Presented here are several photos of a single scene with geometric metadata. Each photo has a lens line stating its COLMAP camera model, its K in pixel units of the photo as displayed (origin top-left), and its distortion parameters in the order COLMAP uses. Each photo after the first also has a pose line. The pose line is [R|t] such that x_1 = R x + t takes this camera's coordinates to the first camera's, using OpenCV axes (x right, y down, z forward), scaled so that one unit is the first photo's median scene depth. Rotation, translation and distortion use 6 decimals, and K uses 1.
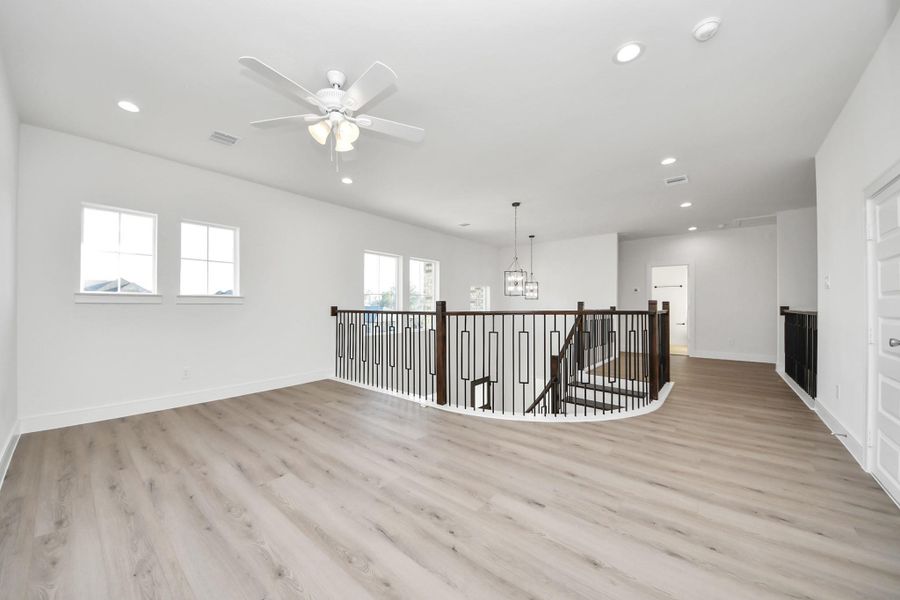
lens RADIAL K [[331.1, 0, 445.0], [0, 331.1, 302.1], [0, 0, 1]] dist [-0.001384, -0.000203]
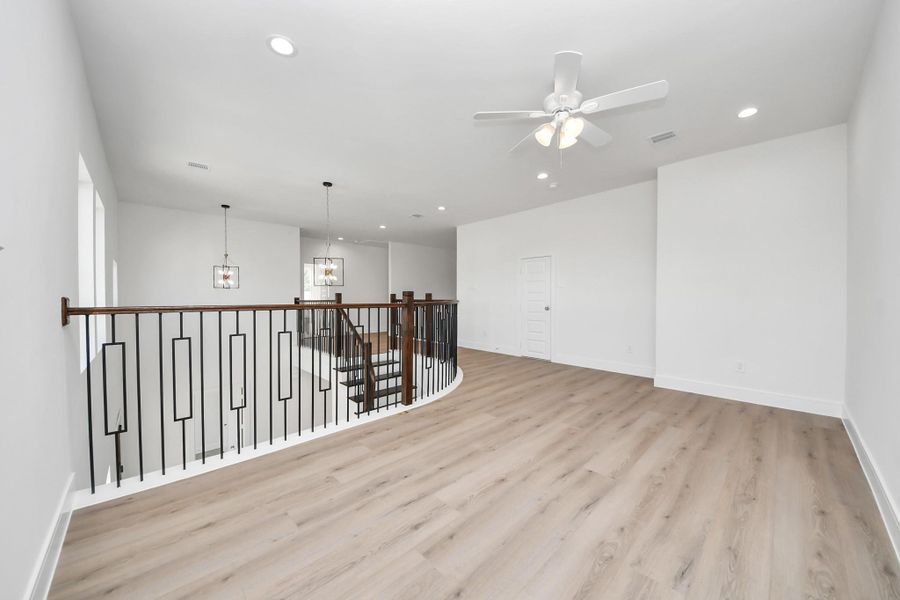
lens RADIAL K [[331.1, 0, 445.0], [0, 331.1, 302.1], [0, 0, 1]] dist [-0.001384, -0.000203]
pose [[0.091130, -0.021978, 0.995596, -1.029326], [-0.002631, 0.999748, 0.022310, 0.006926], [-0.995836, -0.004653, 0.091049, 0.927089]]
